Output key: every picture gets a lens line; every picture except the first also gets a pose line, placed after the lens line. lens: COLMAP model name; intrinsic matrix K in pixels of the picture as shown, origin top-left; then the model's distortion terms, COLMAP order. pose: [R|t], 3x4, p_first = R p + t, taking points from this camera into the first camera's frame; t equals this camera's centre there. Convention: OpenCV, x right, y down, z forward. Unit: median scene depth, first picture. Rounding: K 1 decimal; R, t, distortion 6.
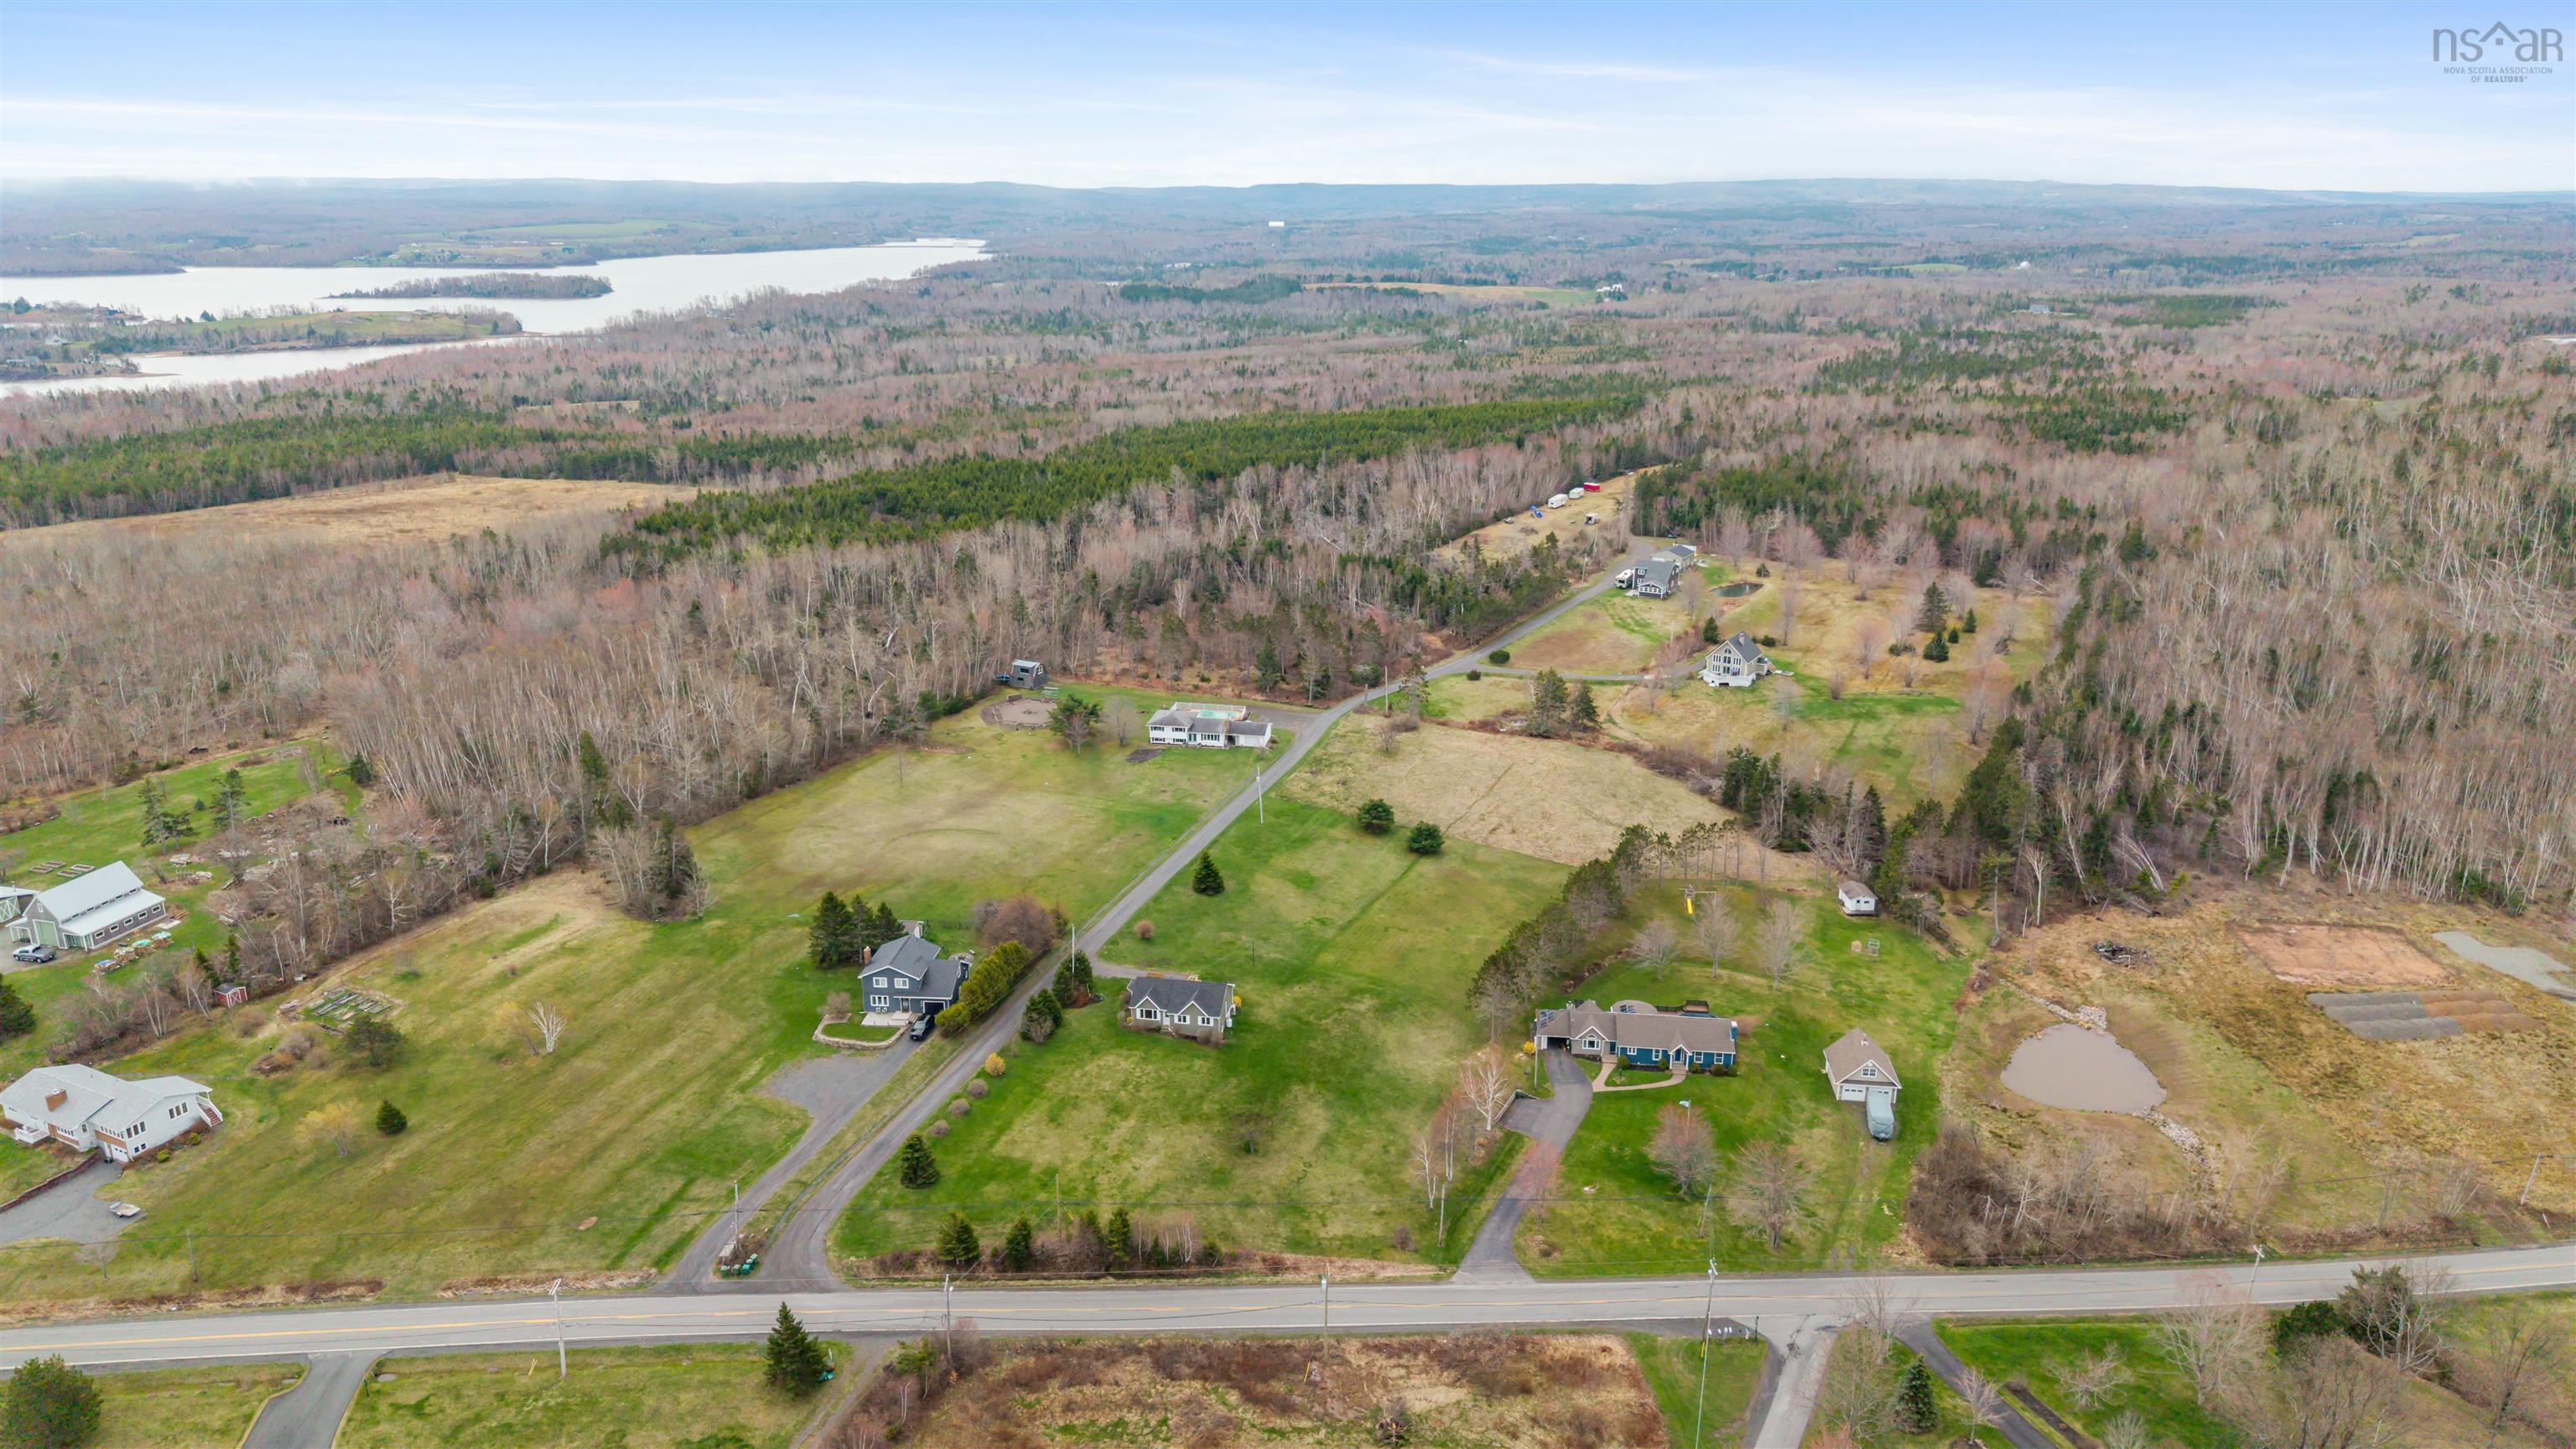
lens RADIAL K [[1749.7, 0, 1288.0], [0, 1749.7, 724.5], [0, 0, 1]] dist [0.010430, -0.005717]
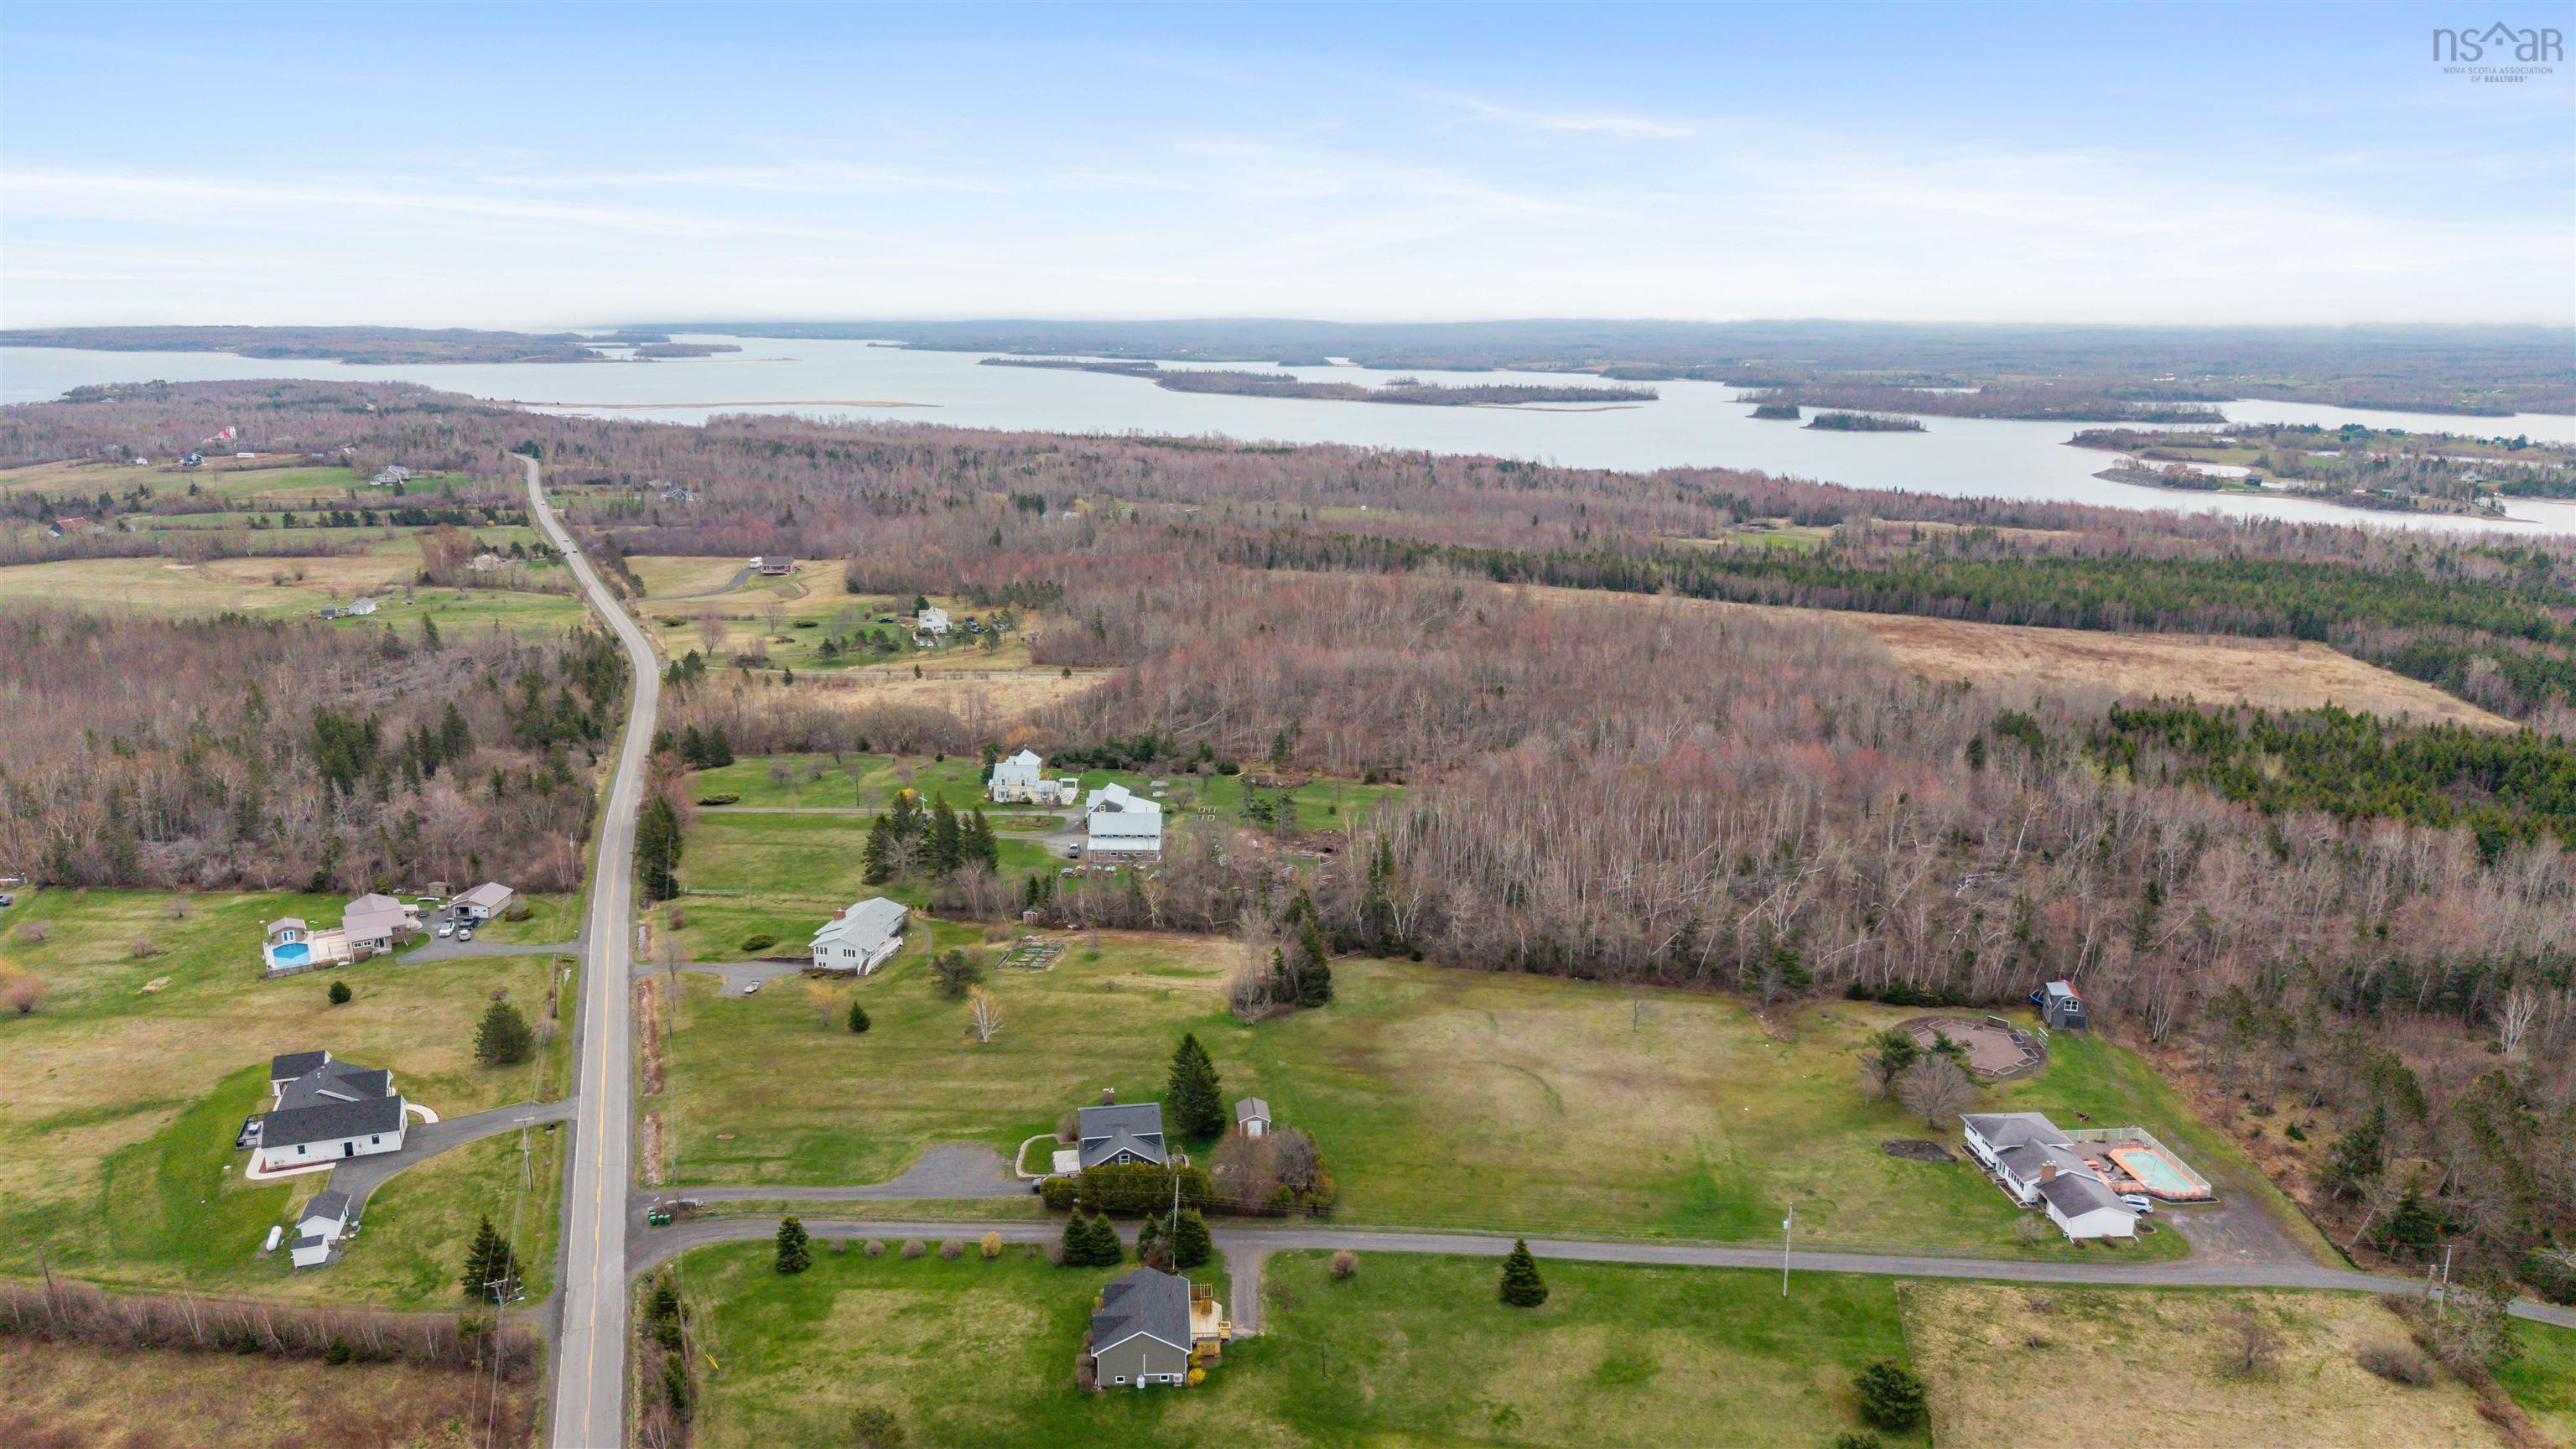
lens RADIAL K [[1749.7, 0, 1288.0], [0, 1749.7, 724.5], [0, 0, 1]] dist [0.010430, -0.005717]
pose [[0.247429, 0.231876, -0.940751, 0.691213], [-0.301021, 0.941290, 0.152837, -0.256925], [0.920959, 0.245369, 0.302702, 0.818972]]
